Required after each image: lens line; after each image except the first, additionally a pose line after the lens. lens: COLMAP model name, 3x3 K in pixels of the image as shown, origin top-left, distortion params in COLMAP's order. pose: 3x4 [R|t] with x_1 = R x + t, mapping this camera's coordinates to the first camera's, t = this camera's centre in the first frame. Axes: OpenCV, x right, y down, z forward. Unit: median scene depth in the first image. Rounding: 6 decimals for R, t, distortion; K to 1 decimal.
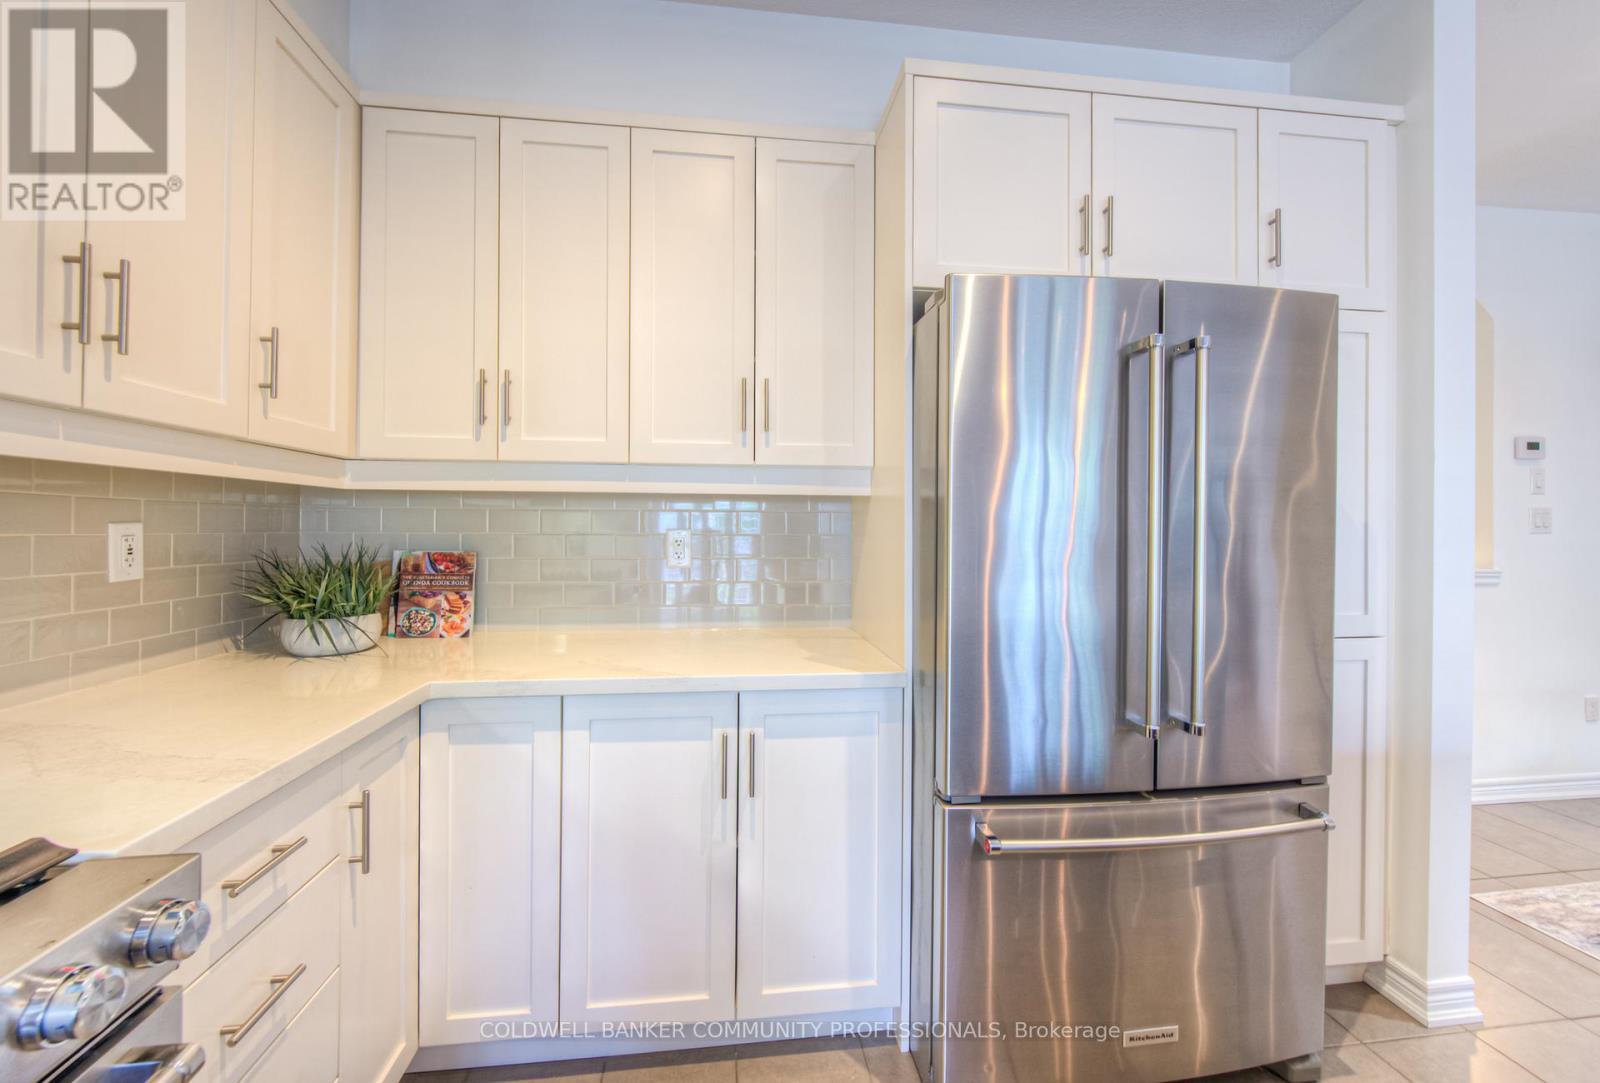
lens RADIAL K [[647.4, 0, 799.0], [0, 647.4, 527.6], [0, 0, 1]] dist [-0.001325, 0.000255]
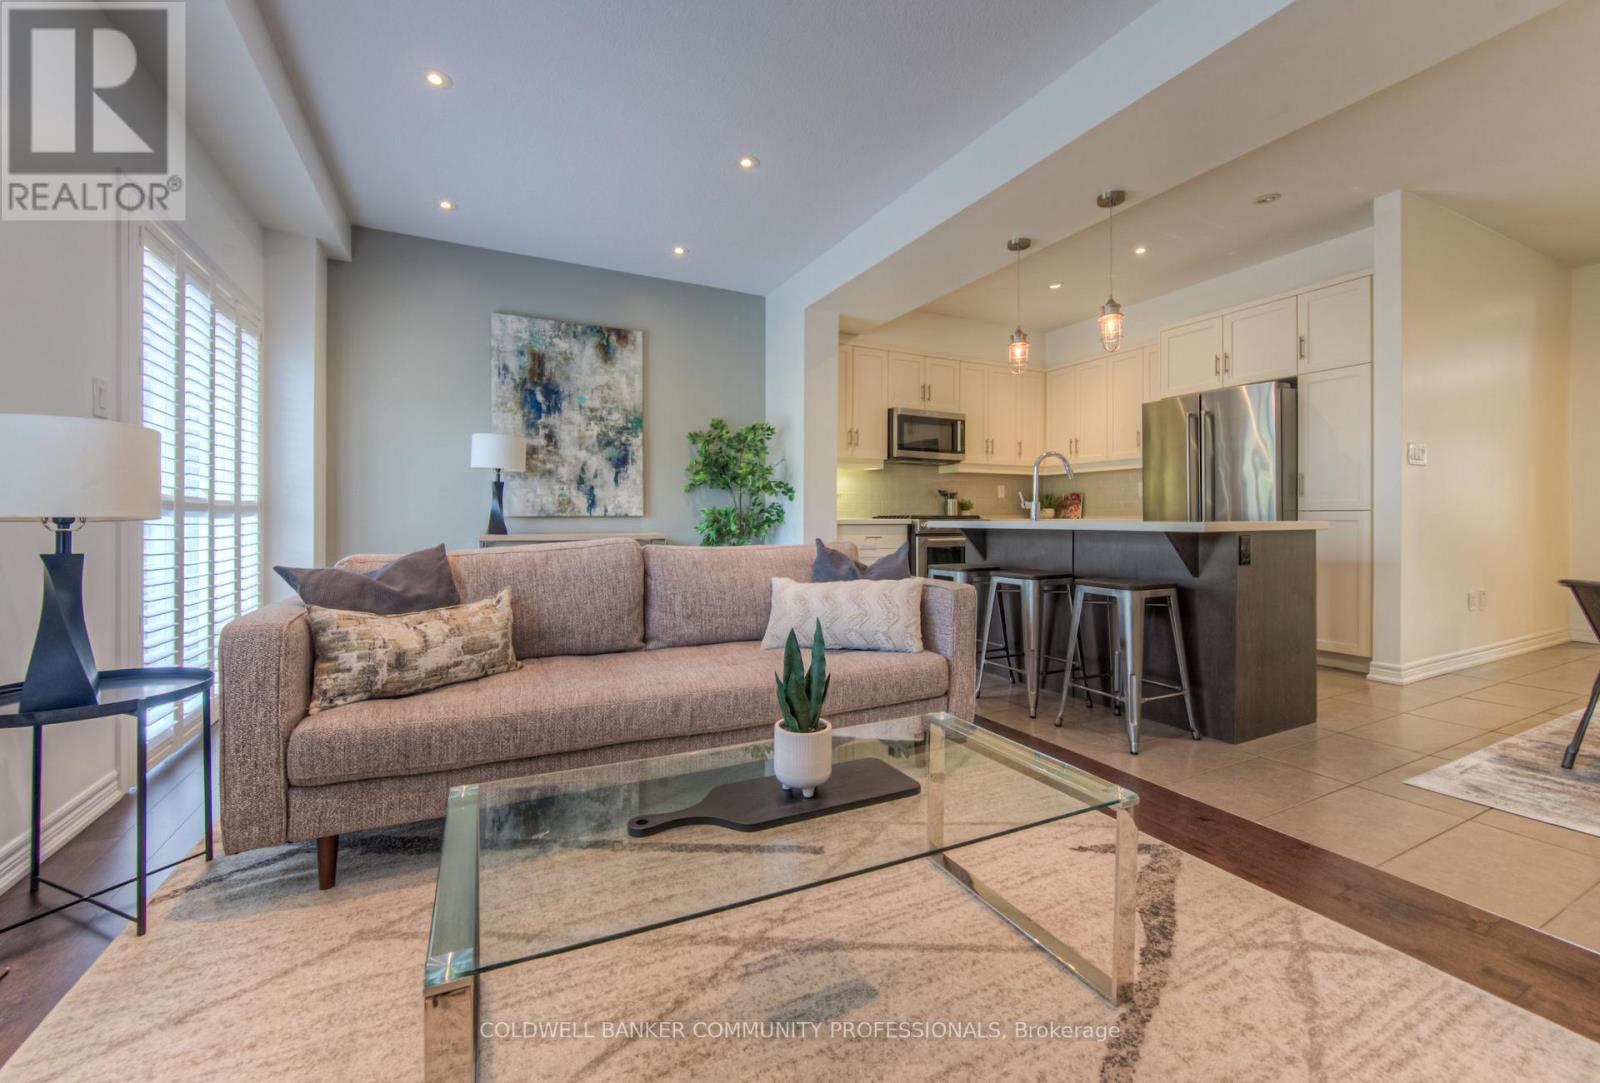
lens RADIAL K [[644.4, 0, 798.5], [0, 644.4, 521.9], [0, 0, 1]] dist [-0.006289, -0.000530]
pose [[0.328109, 0.001504, -0.944639, 2.338819], [0.002418, 0.999994, 0.002432, 0.197506], [0.944637, -0.003082, 0.328103, -1.557355]]
